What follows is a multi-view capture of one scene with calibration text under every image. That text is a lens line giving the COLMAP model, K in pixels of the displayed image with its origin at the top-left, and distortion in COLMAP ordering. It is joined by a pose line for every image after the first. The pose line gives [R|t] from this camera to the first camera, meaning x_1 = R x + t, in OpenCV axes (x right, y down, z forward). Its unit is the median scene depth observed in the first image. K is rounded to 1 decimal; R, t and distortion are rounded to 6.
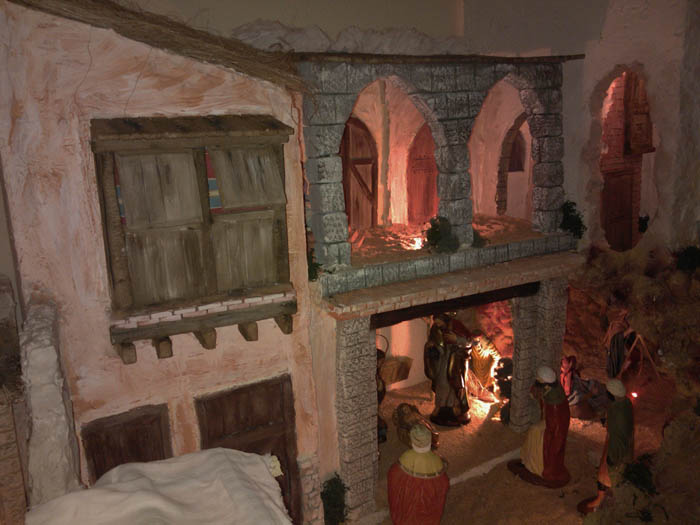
lens RADIAL K [[590.7, 0, 349.9], [0, 590.7, 262.0], [0, 0, 1]] dist [0.053621, -0.121854]
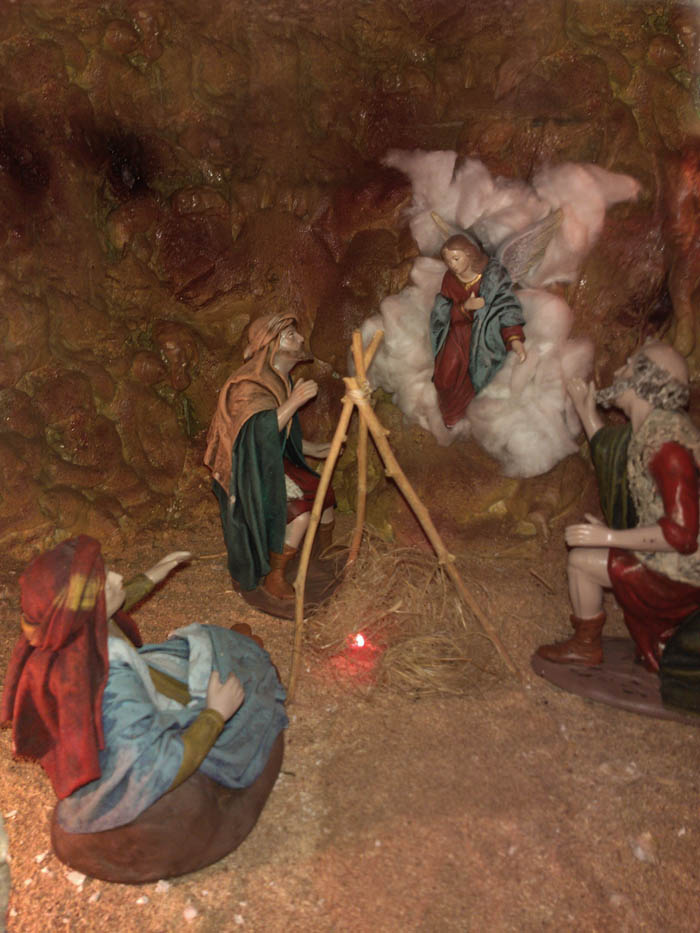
lens RADIAL K [[787.3, 0, 351.6], [0, 787.3, 463.2], [0, 0, 1]] dist [0.053621, -0.121854]
pose [[0.780794, -0.168218, 0.601717, 0.476574], [0.133365, 0.985750, 0.102523, 0.189289], [-0.610389, 0.000199, 0.792102, 1.218340]]
